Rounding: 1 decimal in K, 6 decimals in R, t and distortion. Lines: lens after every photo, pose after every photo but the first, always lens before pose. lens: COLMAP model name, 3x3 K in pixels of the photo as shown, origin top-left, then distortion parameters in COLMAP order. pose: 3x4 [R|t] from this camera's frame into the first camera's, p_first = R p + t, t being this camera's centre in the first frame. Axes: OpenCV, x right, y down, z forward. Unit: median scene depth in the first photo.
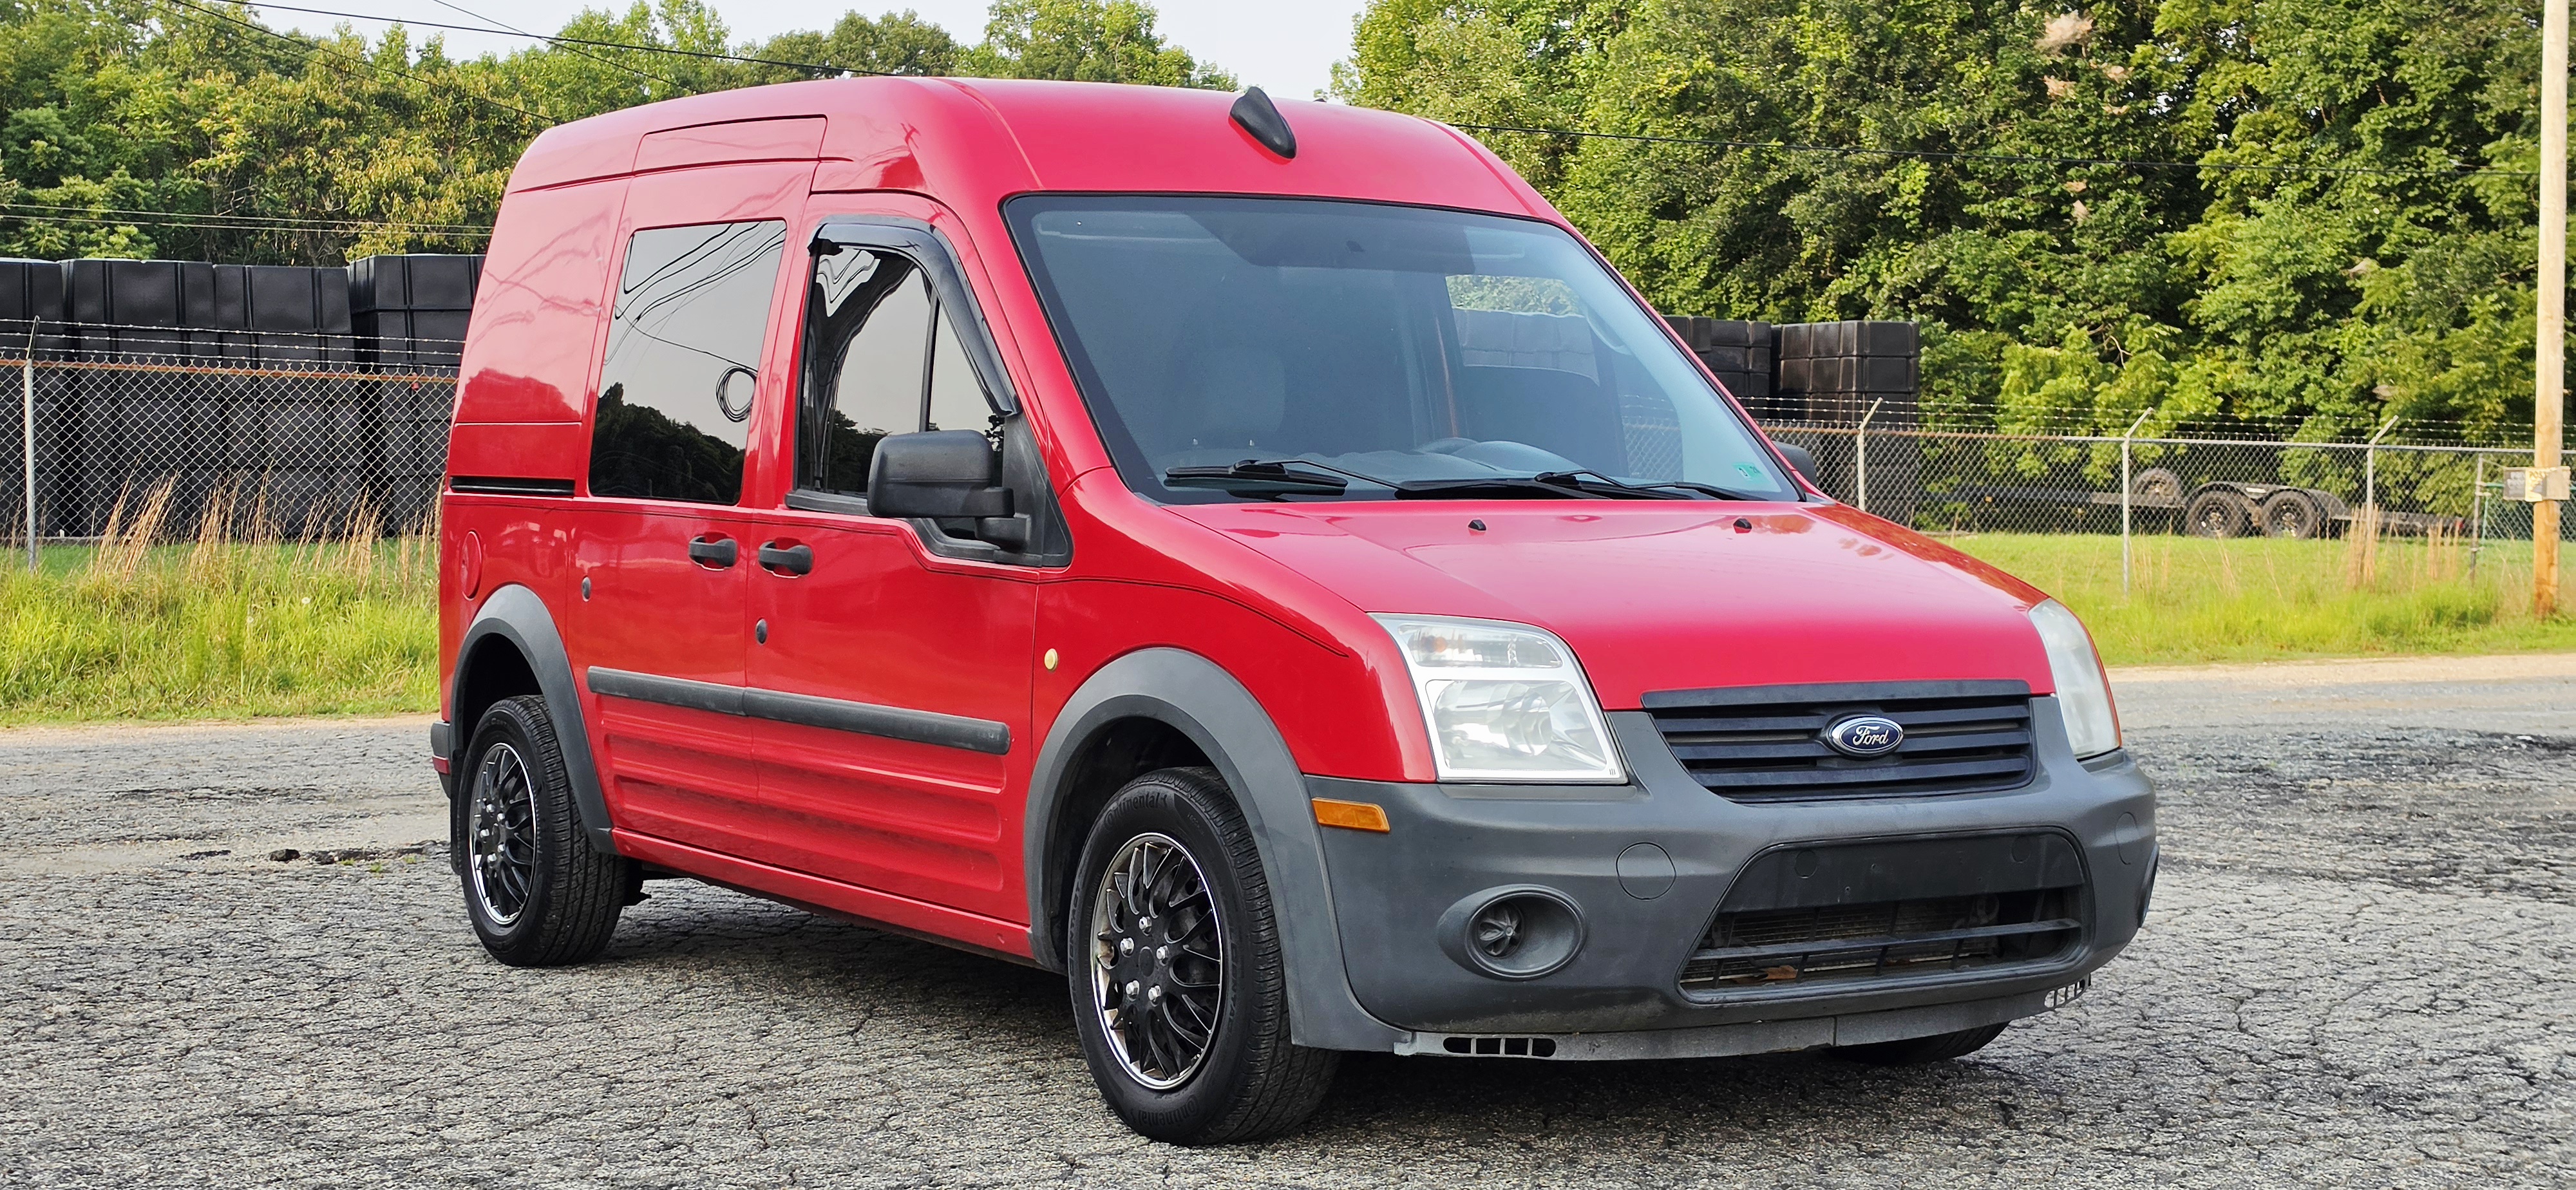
lens RADIAL K [[3434.6, 0, 1299.4], [0, 3434.6, 612.5], [0, 0, 1]] dist [0.069493, 0.000000]
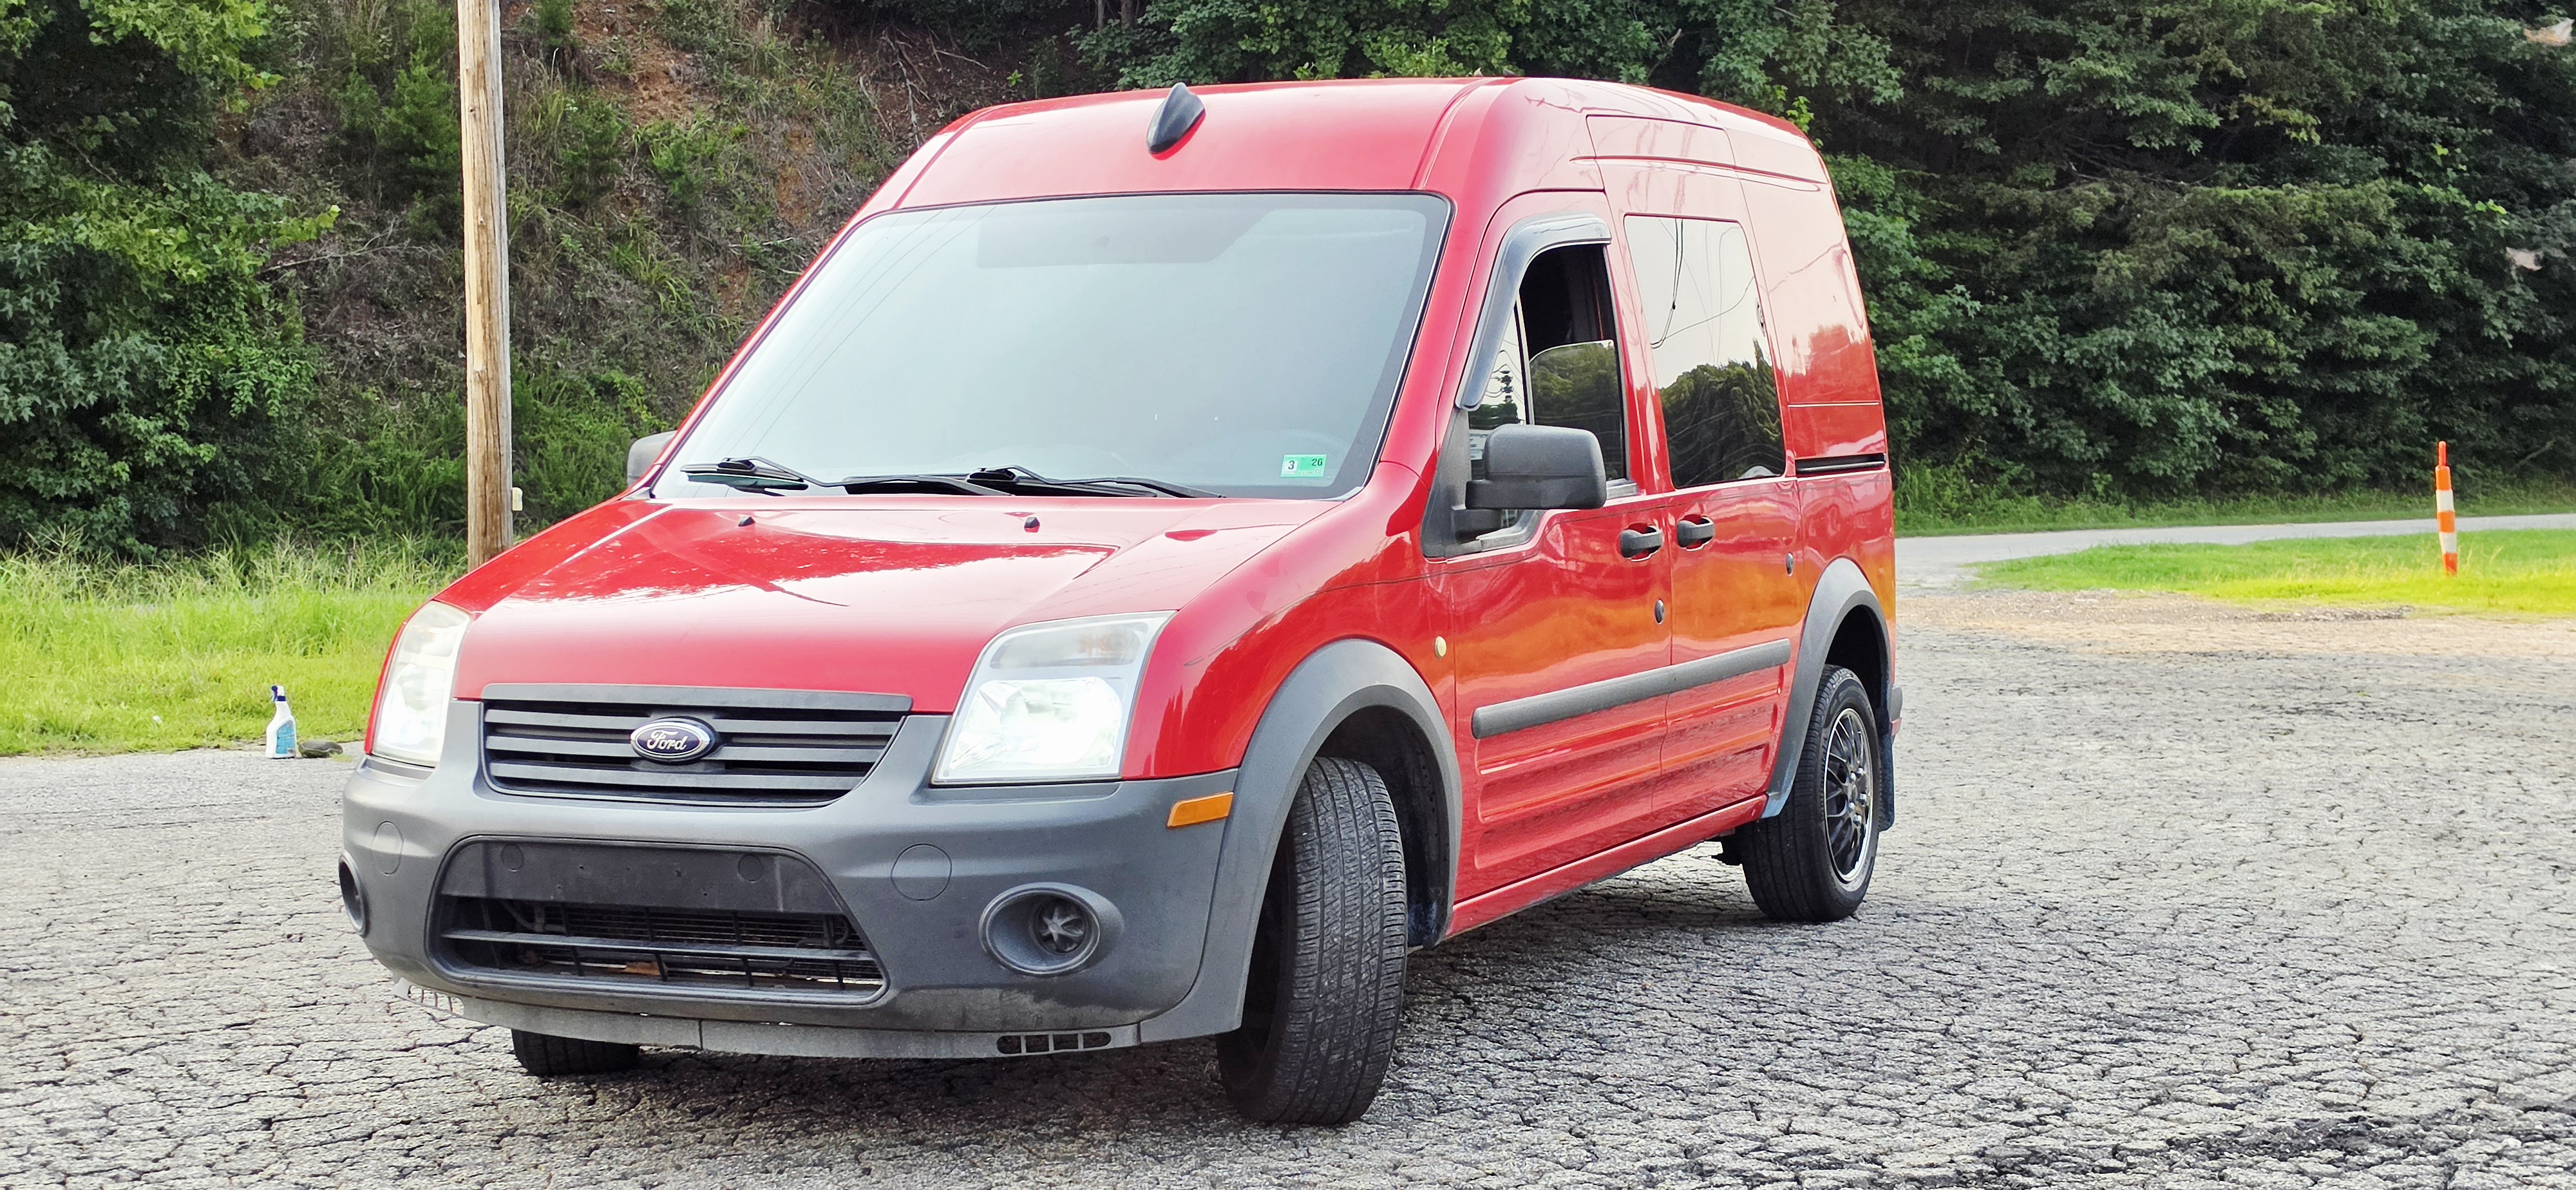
lens RADIAL K [[3472.0, 0, 1436.6], [0, 3472.0, 635.1], [0, 0, 1]] dist [0.025071, 0.000000]
pose [[0.589554, 0.038252, -0.806823, 1.074824], [-0.018518, 0.999256, 0.033844, -0.031932], [0.807517, -0.005012, 0.589823, 0.568642]]
